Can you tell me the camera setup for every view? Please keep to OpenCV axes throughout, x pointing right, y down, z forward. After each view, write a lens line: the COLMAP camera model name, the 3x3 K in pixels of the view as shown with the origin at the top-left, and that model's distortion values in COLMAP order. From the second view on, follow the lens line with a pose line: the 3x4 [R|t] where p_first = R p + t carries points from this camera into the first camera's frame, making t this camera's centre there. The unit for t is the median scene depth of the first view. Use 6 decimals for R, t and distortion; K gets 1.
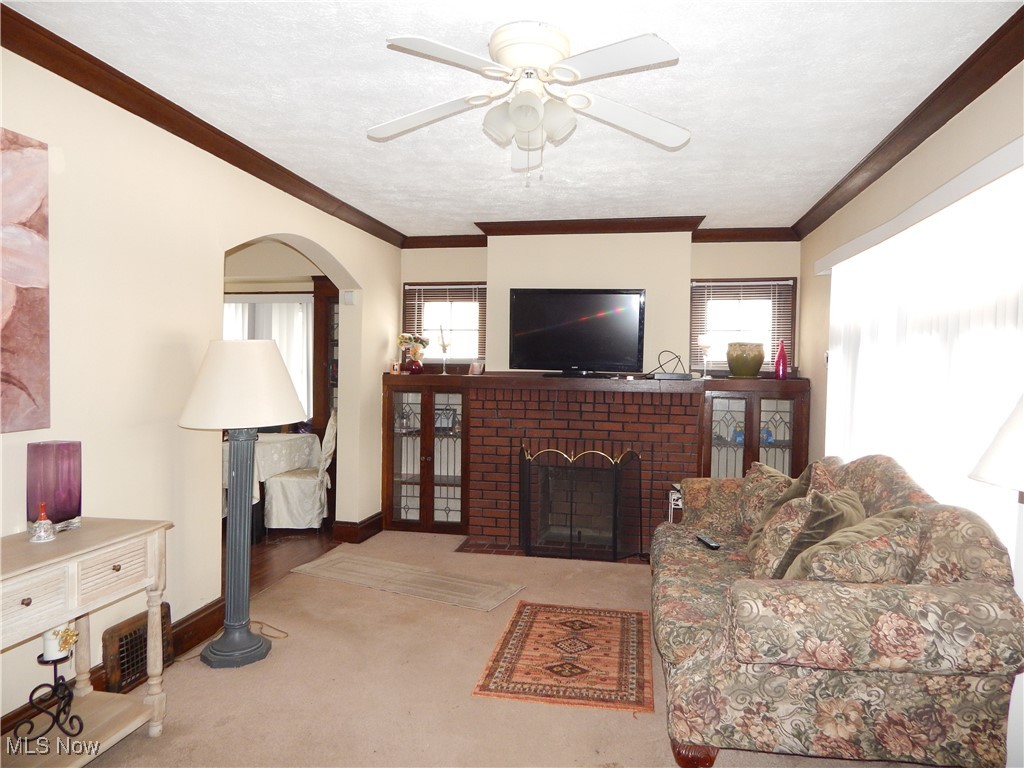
lens RADIAL K [[671.5, 0, 513.3], [0, 671.5, 384.8], [0, 0, 1]] dist [0.012280, -0.011319]
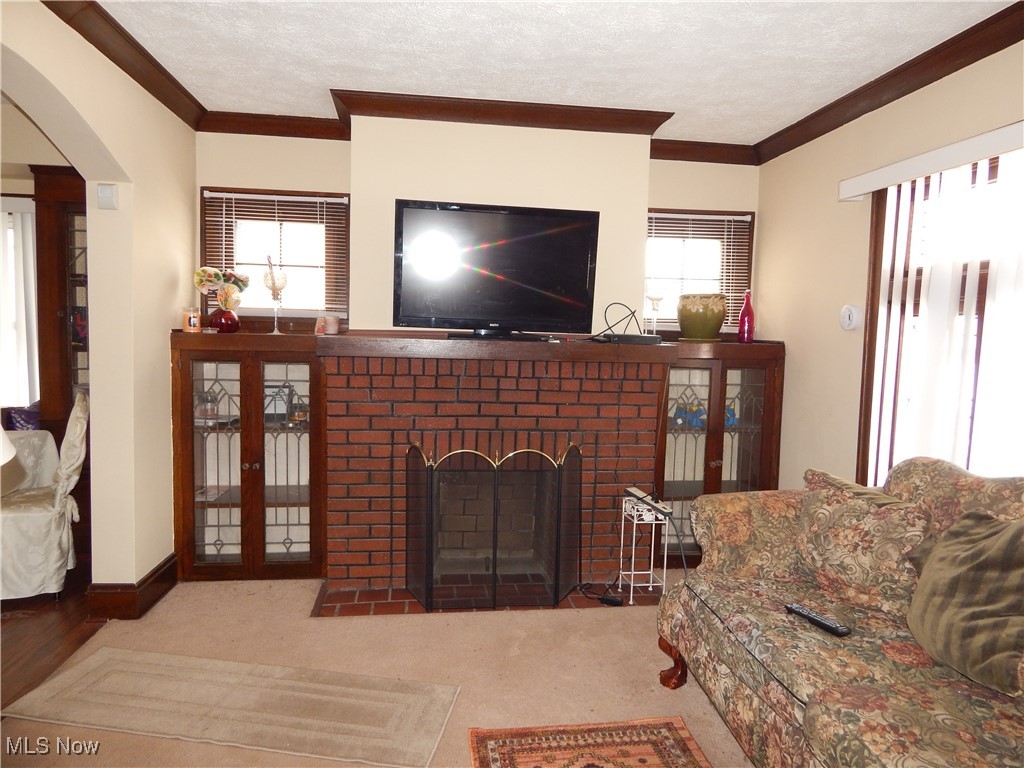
lens RADIAL K [[671.5, 0, 509.1], [0, 671.5, 382.3], [0, 0, 1]] dist [0.012280, -0.011319]
pose [[0.950192, -0.015689, 0.311269, -0.097481], [-0.002473, 0.998321, 0.057866, -0.006835], [-0.311654, -0.055754, 0.948558, 0.334592]]
